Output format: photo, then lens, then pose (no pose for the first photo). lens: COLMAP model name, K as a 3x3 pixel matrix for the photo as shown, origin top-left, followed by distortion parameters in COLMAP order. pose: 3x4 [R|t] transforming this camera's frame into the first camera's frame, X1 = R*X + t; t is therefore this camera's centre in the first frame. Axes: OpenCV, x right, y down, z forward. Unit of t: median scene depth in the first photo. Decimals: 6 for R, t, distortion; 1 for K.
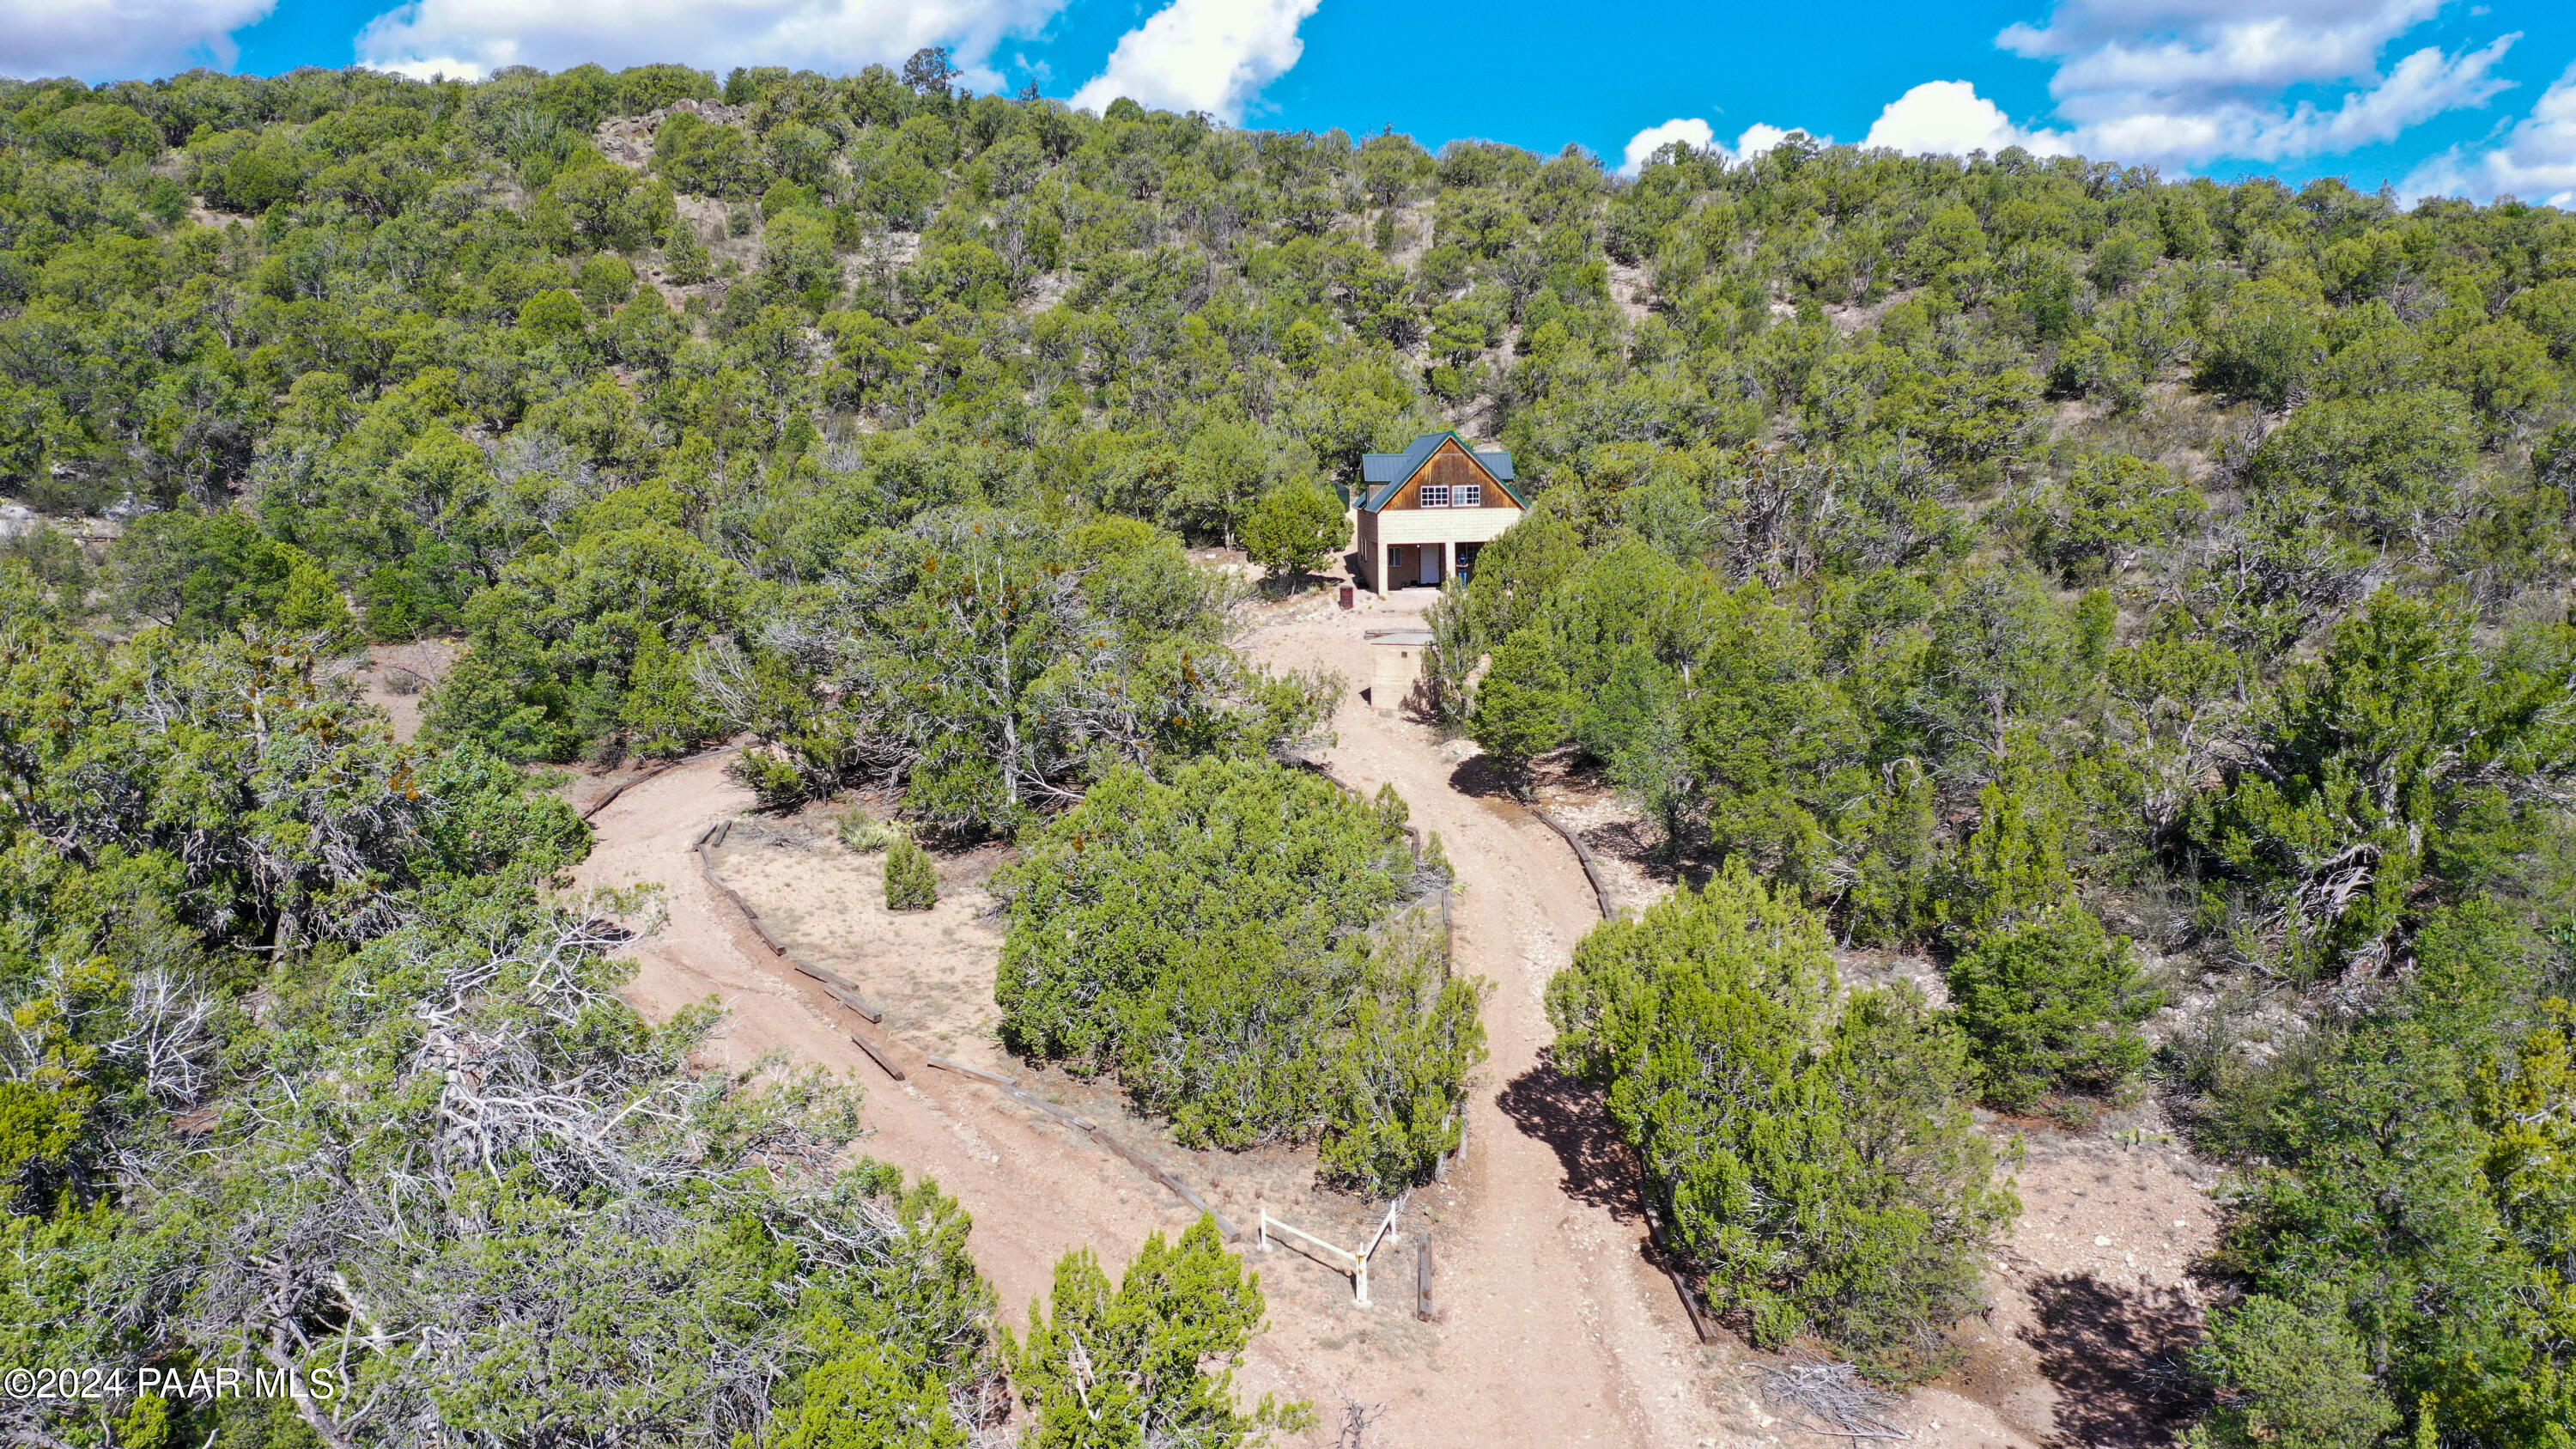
lens RADIAL K [[2047.9, 0, 1288.0], [0, 2047.9, 724.5], [0, 0, 1]] dist [-0.005111, -0.001663]
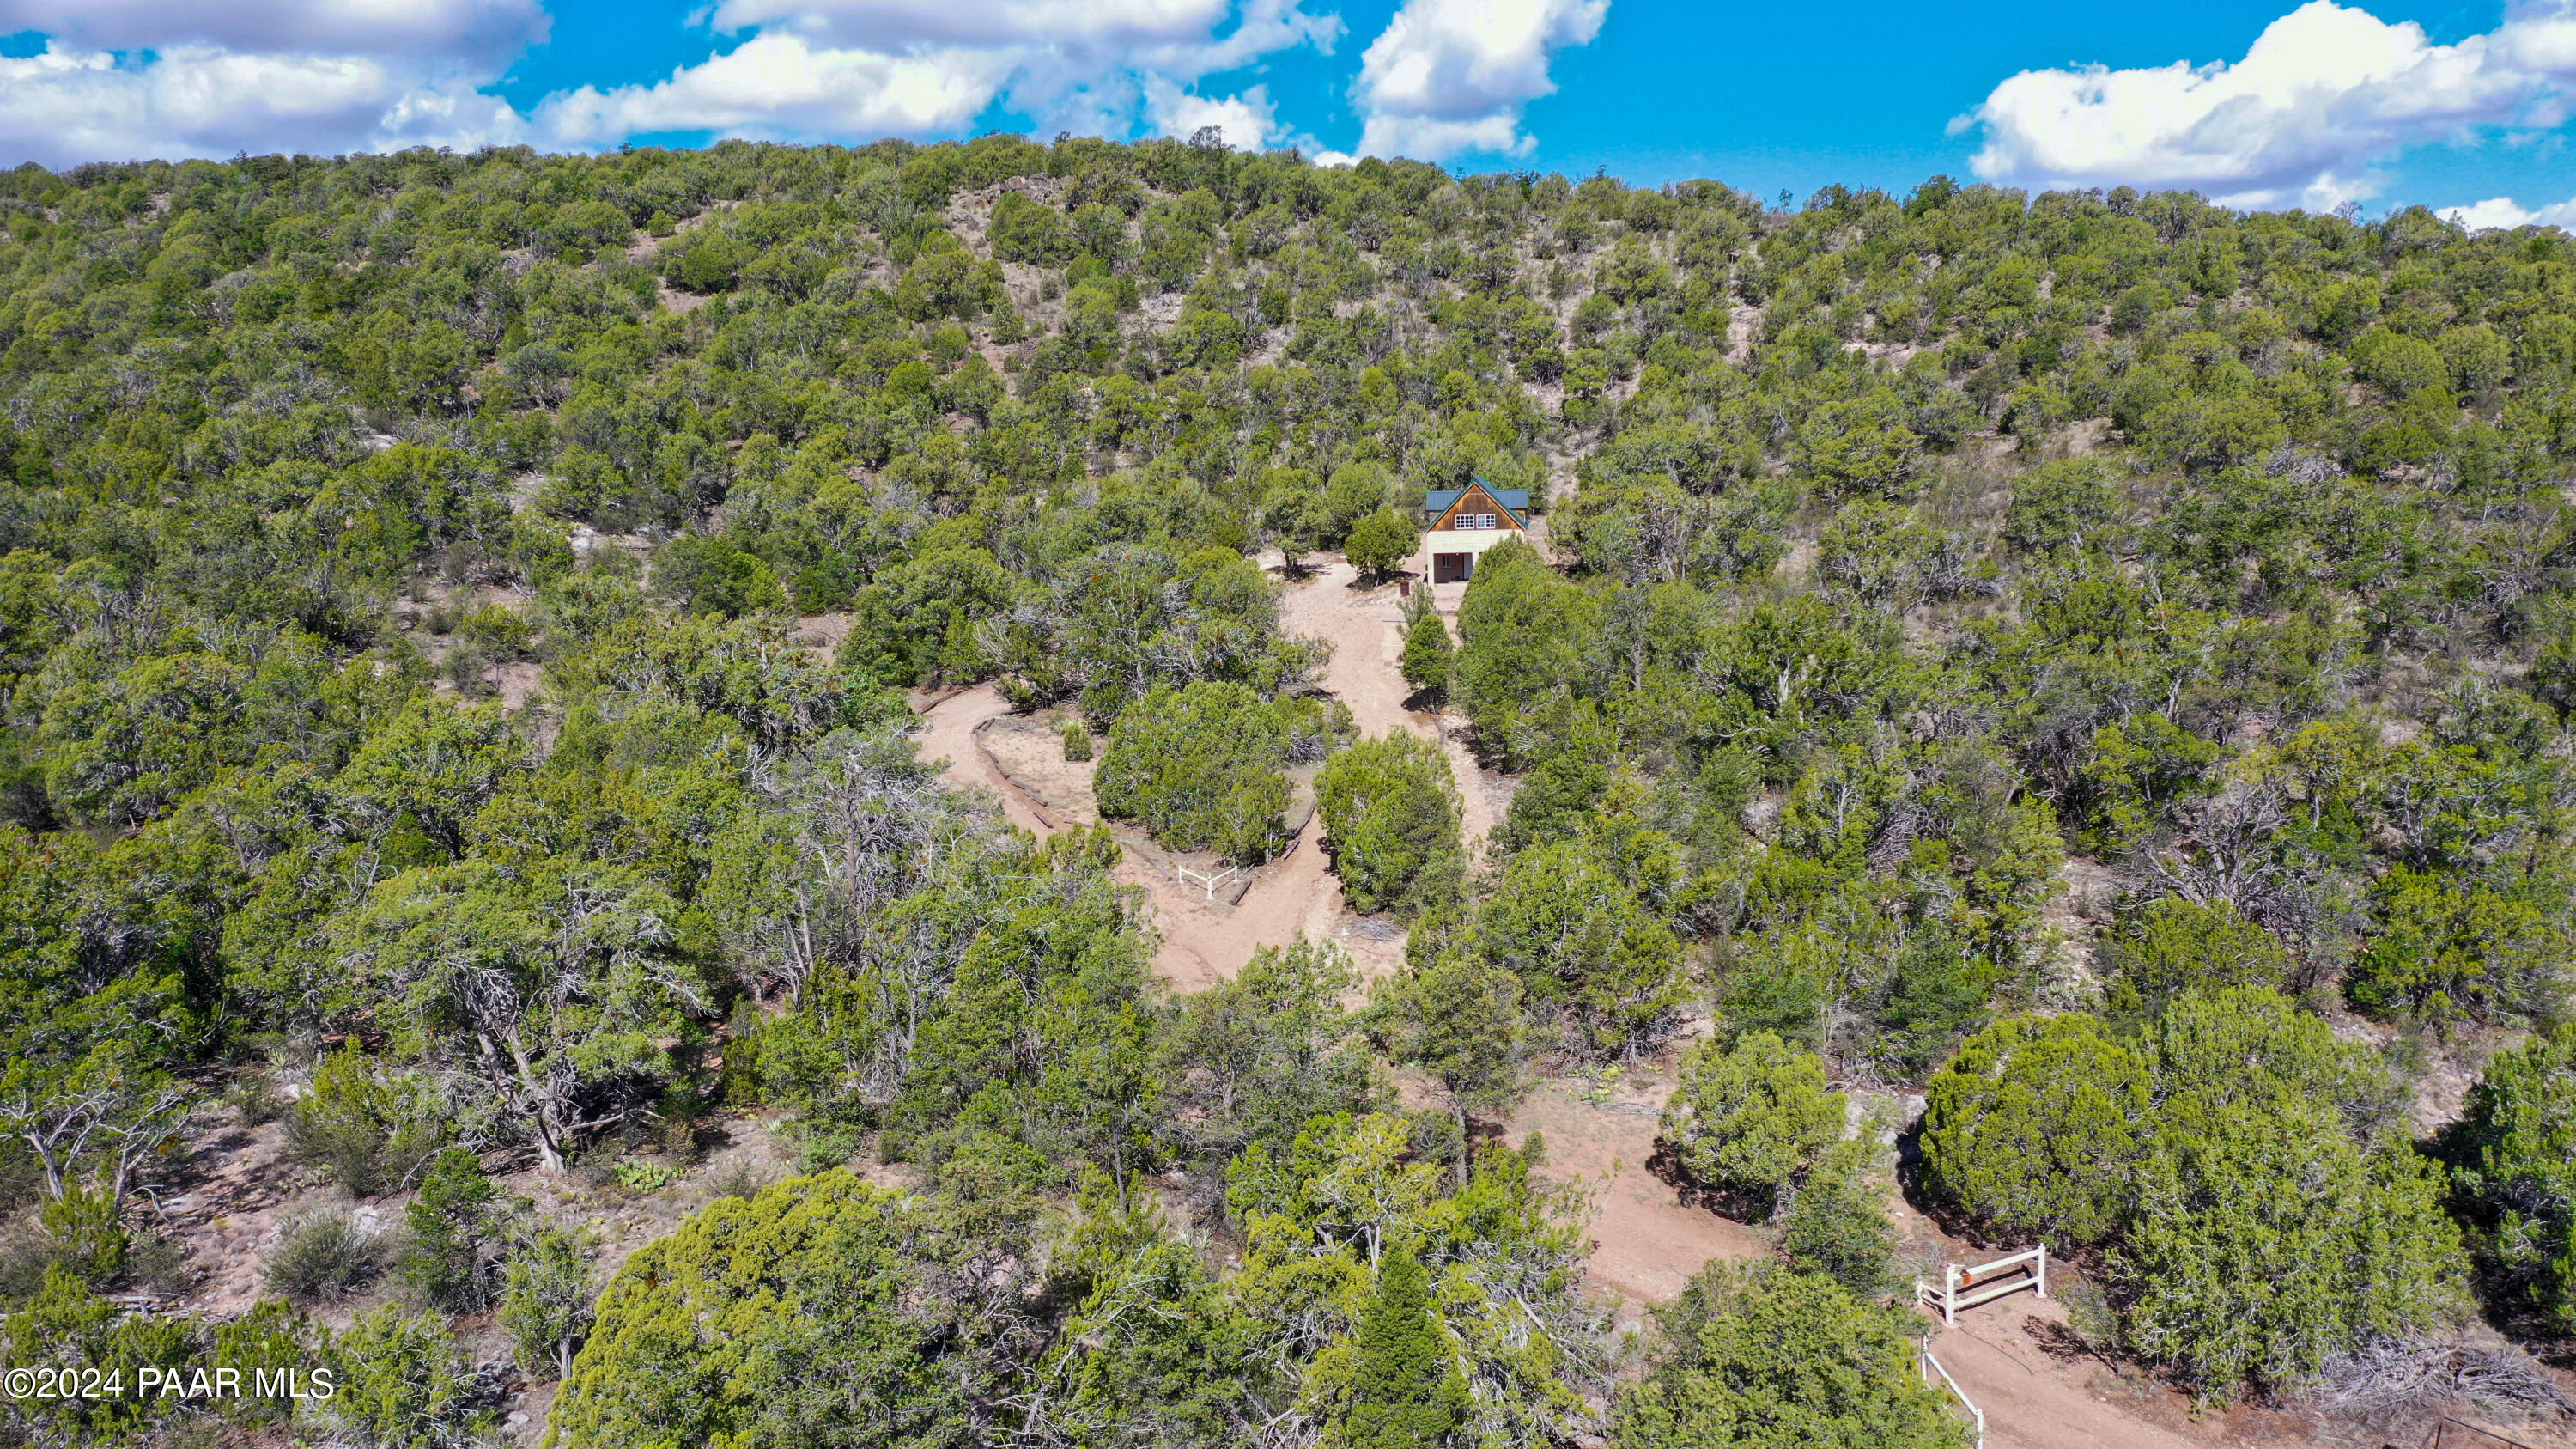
lens RADIAL K [[2145.6, 0, 1288.0], [0, 2145.6, 724.5], [0, 0, 1]] dist [0.006011, -0.000330]
pose [[0.984641, 0.014900, -0.173955, 0.174129], [-0.012036, 0.999774, 0.017503, 0.009158], [0.174177, -0.015141, 0.984598, -0.457022]]
